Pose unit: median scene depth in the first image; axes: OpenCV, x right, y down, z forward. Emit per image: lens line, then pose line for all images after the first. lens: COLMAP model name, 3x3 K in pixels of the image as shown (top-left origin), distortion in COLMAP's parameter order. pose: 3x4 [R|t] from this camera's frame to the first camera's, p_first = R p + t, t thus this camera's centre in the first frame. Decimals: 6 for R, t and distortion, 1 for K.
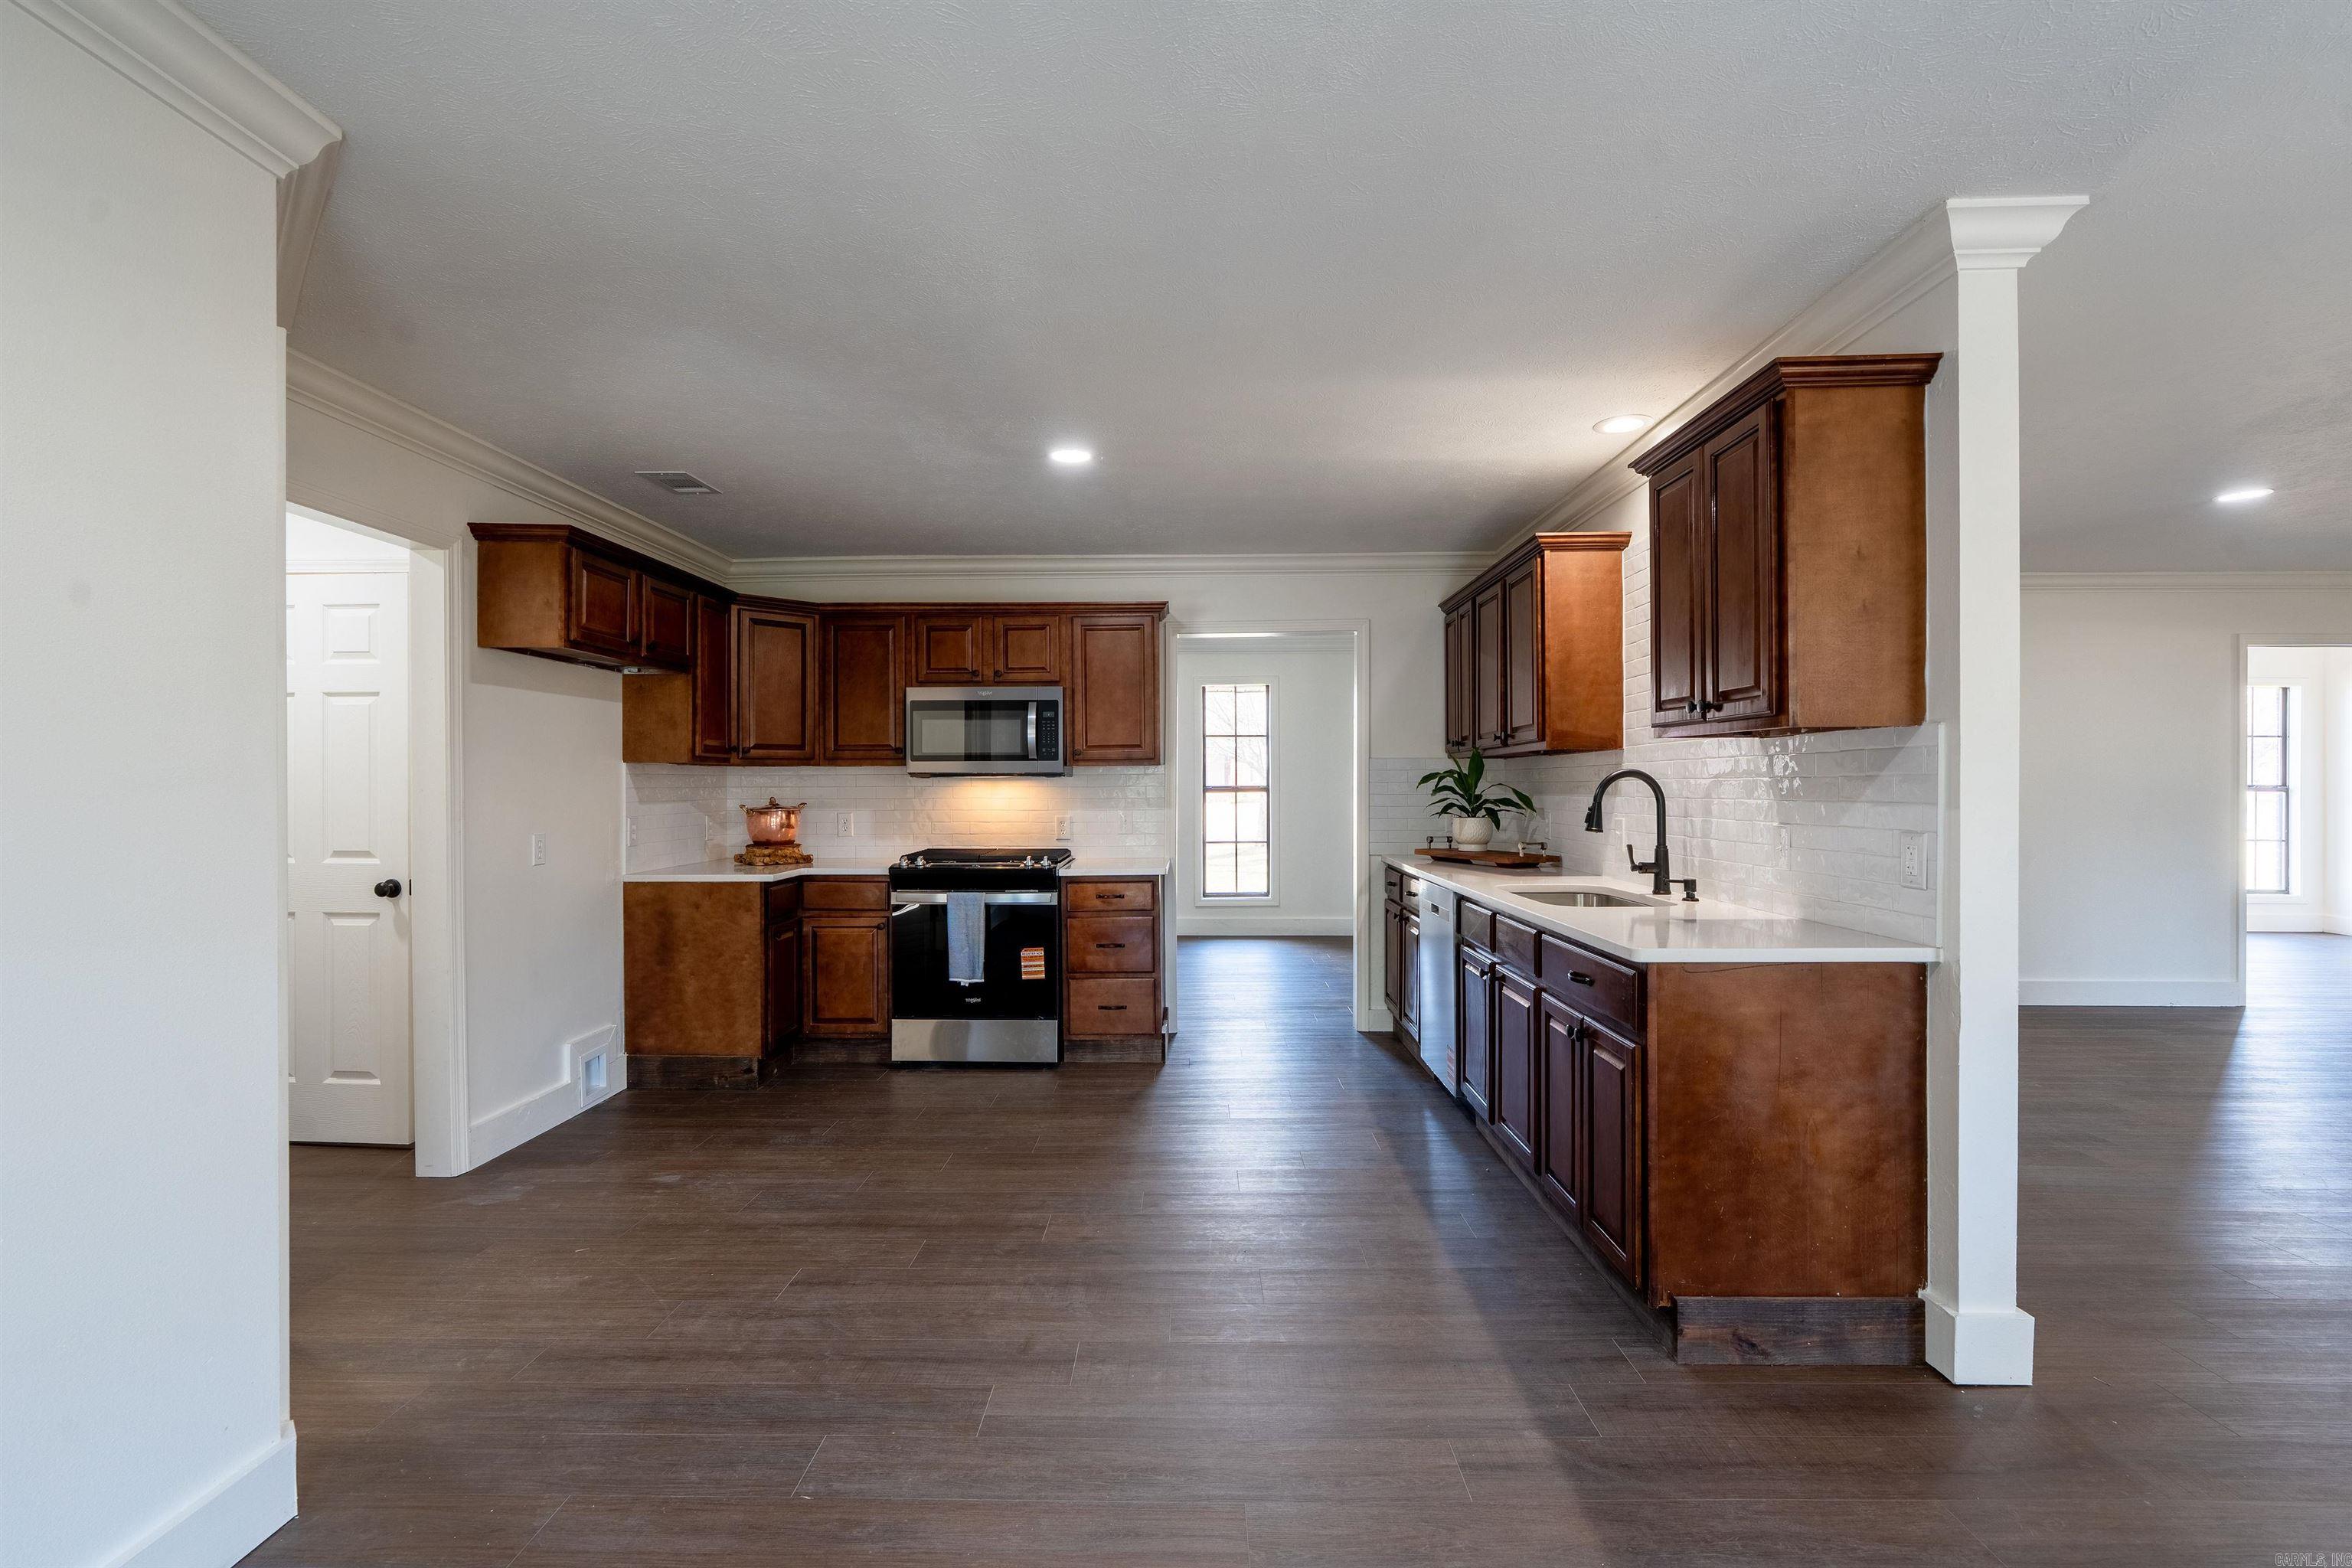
lens RADIAL K [[1052.6, 0, 1171.6], [0, 1052.6, 782.3], [0, 0, 1]] dist [-0.010331, 0.005100]
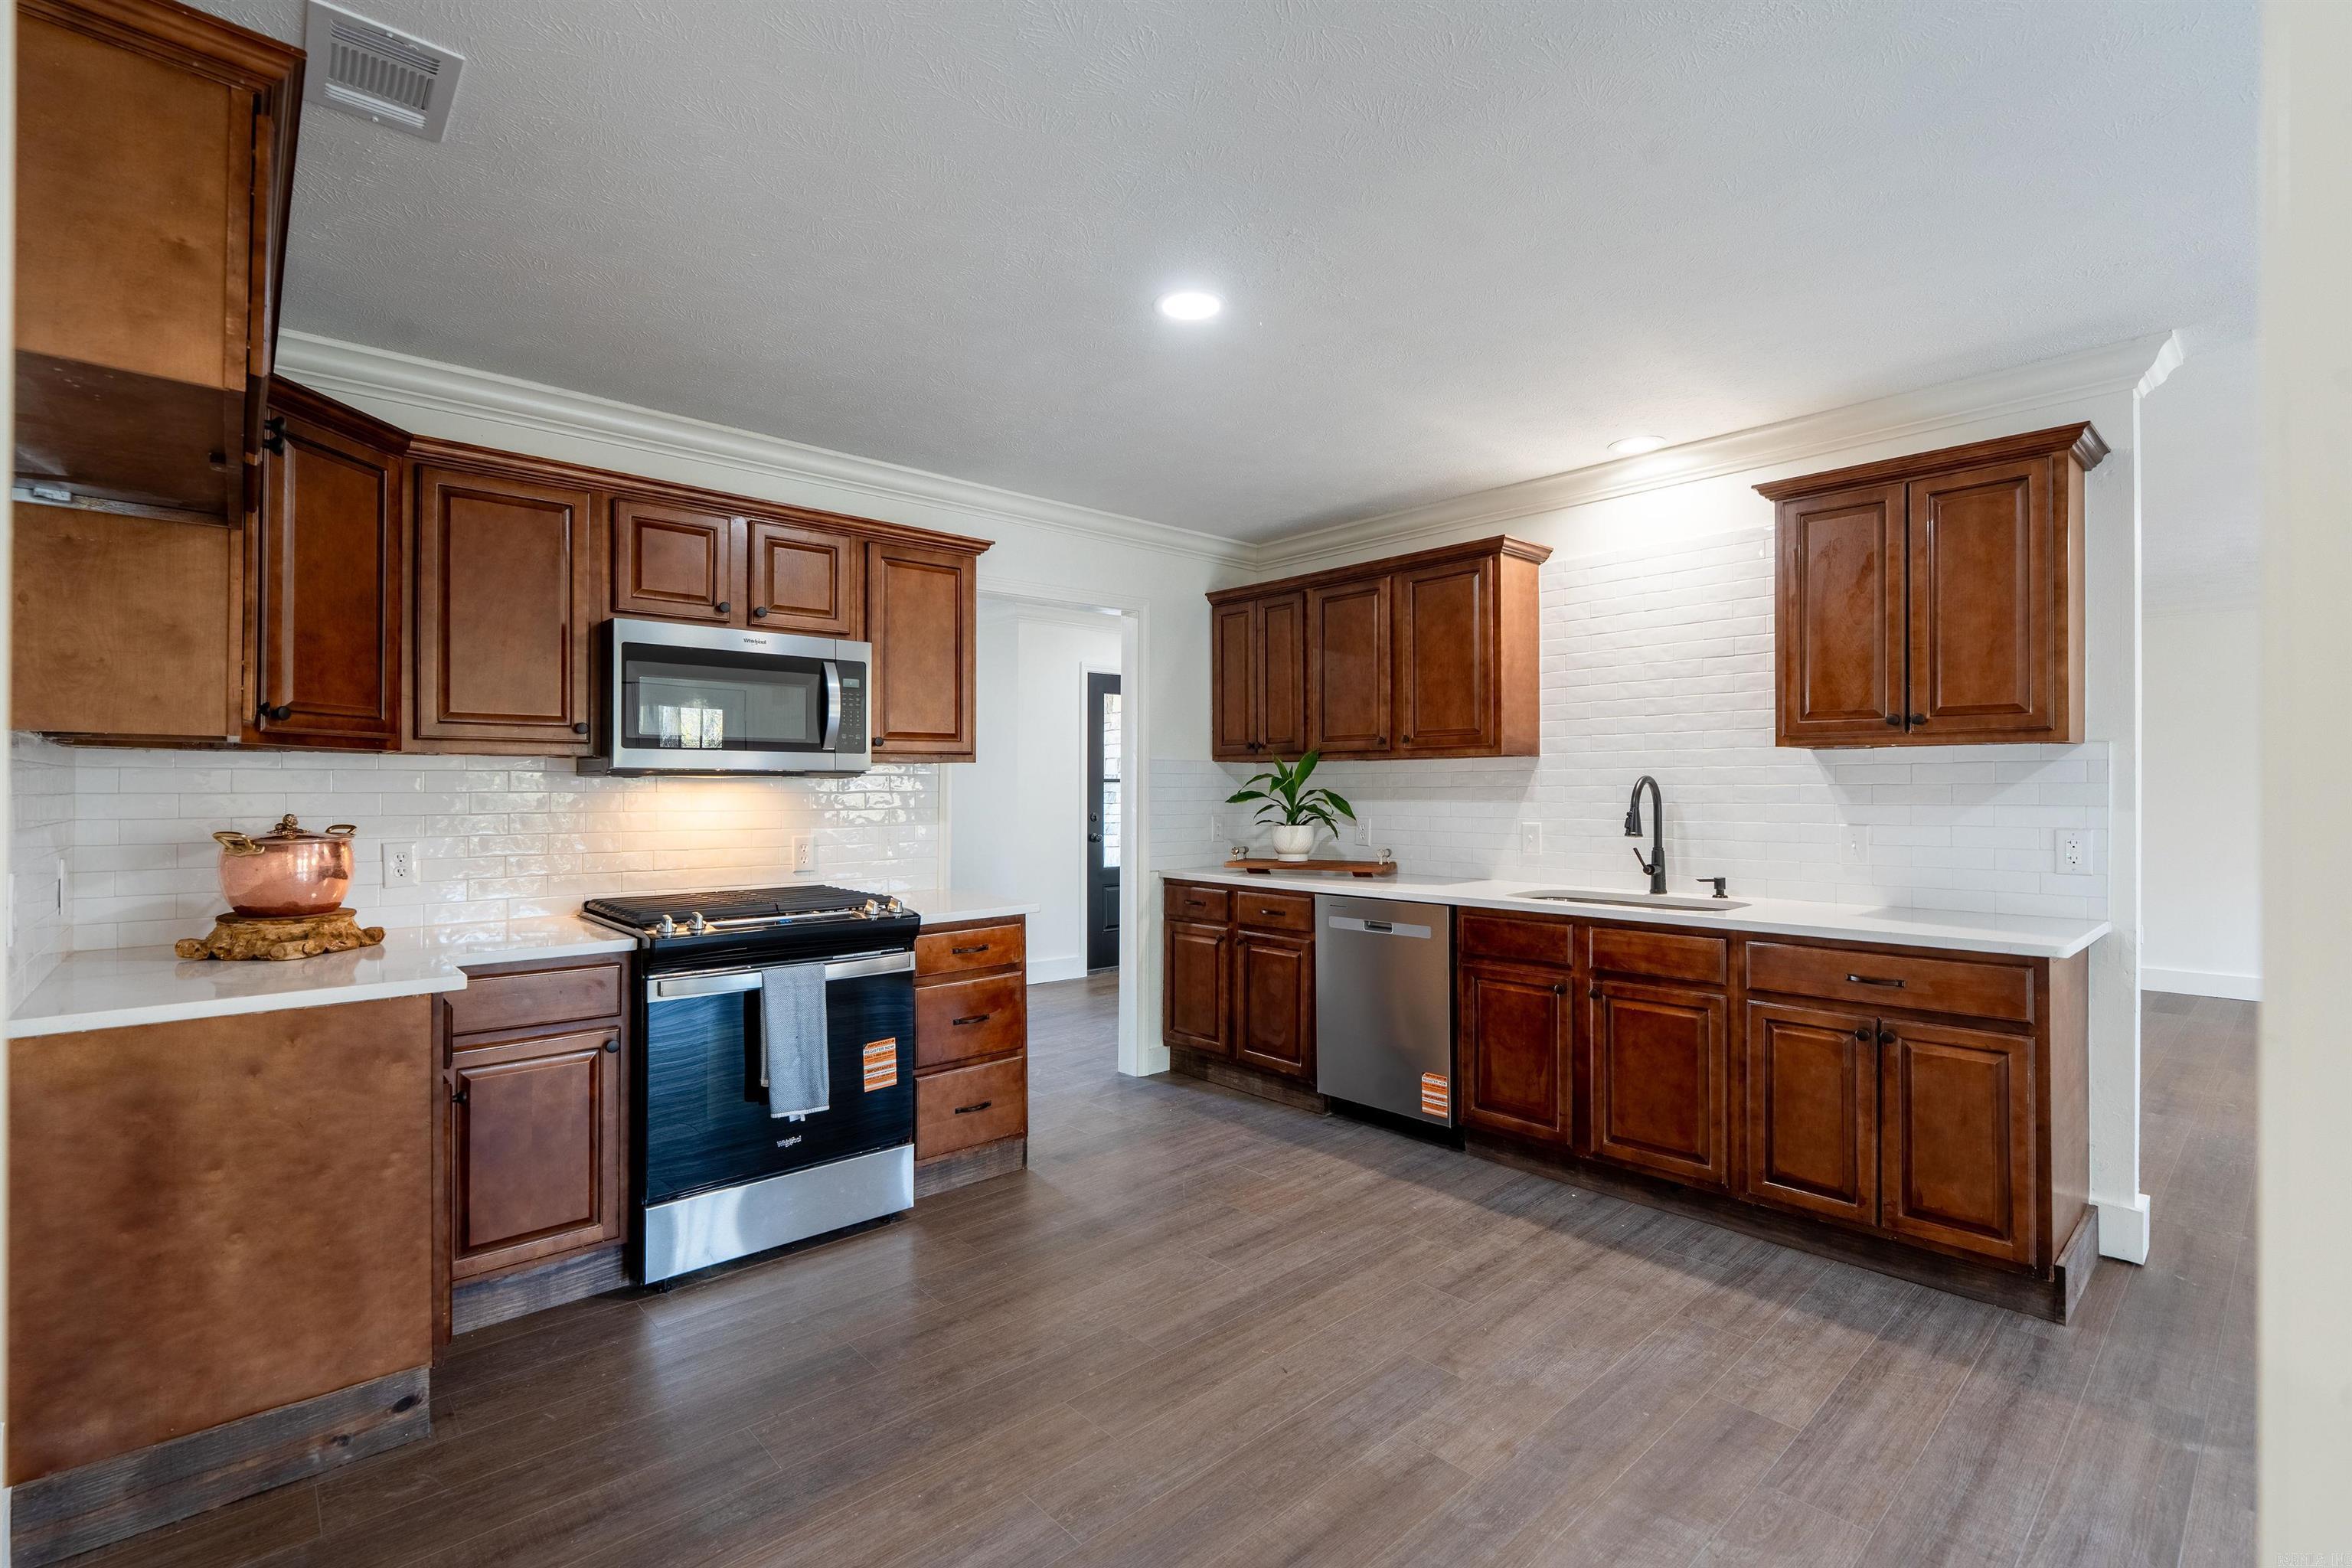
lens RADIAL K [[1052.6, 0, 1171.6], [0, 1052.6, 782.3], [0, 0, 1]] dist [-0.010331, 0.005100]
pose [[0.728859, 0.005967, 0.684638, -0.445816], [-0.002497, 0.999979, -0.006057, 0.001435], [-0.684659, 0.002705, 0.728859, 0.402681]]
